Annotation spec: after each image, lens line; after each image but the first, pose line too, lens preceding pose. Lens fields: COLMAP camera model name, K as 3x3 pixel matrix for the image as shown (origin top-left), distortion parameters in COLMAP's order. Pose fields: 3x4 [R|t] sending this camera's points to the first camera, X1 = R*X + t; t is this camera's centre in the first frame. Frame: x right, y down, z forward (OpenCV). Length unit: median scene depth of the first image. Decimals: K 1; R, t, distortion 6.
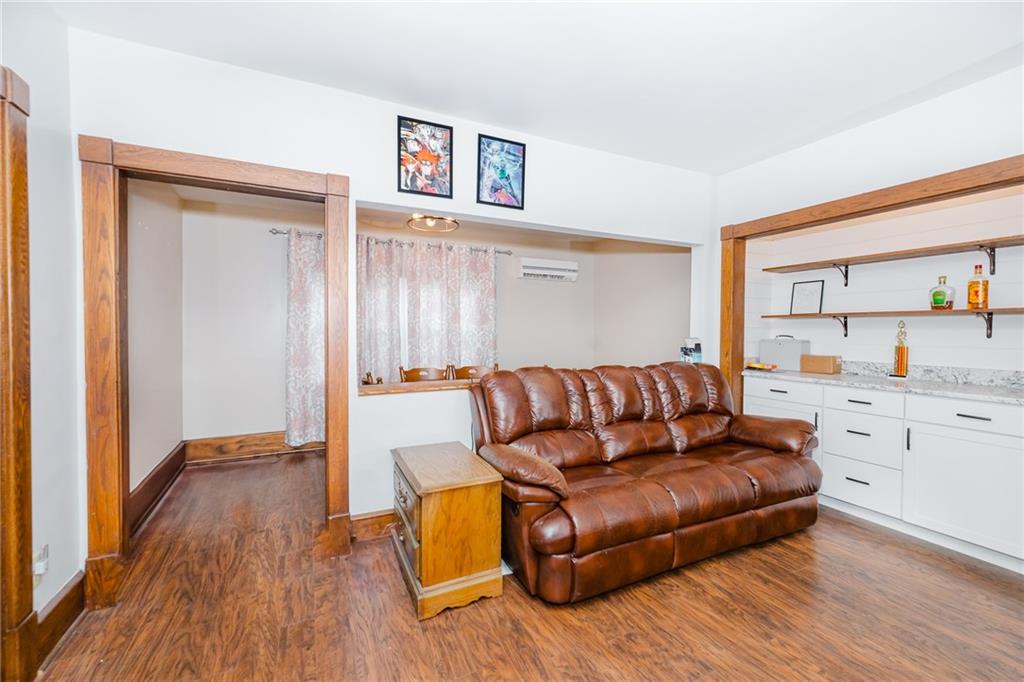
lens RADIAL K [[423.6, 0, 511.5], [0, 423.6, 339.8], [0, 0, 1]] dist [0.000055, -0.000204]
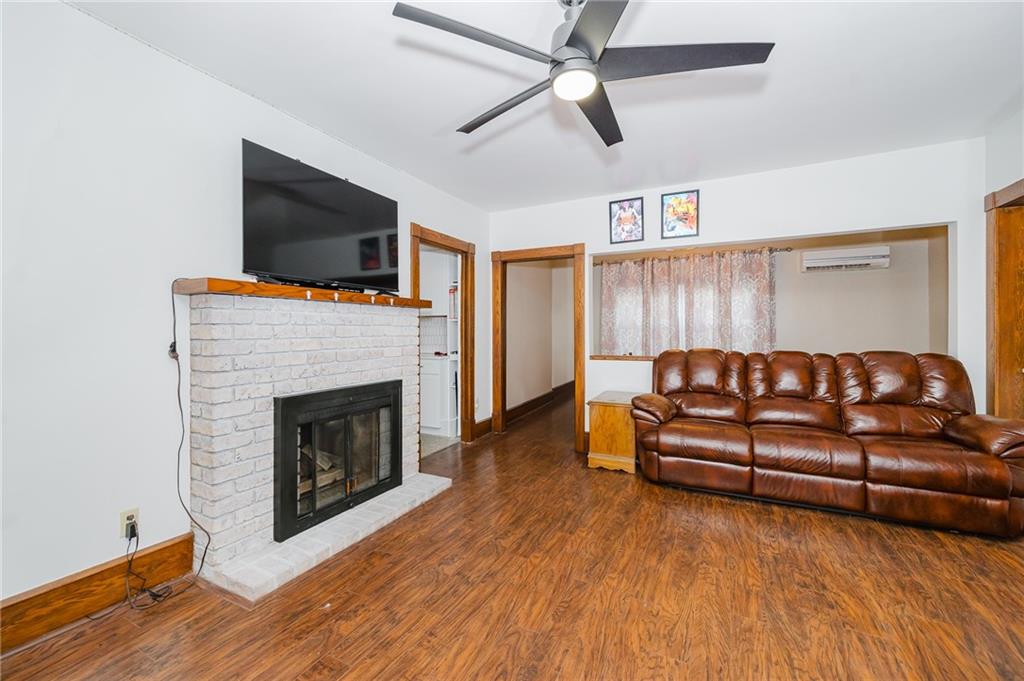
lens RADIAL K [[419.1, 0, 507.4], [0, 419.1, 333.0], [0, 0, 1]] dist [0.000339, 0.000069]
pose [[0.608554, -0.002011, -0.793510, 0.809267], [-0.010839, 0.999882, -0.010847, 0.038674], [0.793438, 0.015202, 0.608461, -0.370708]]
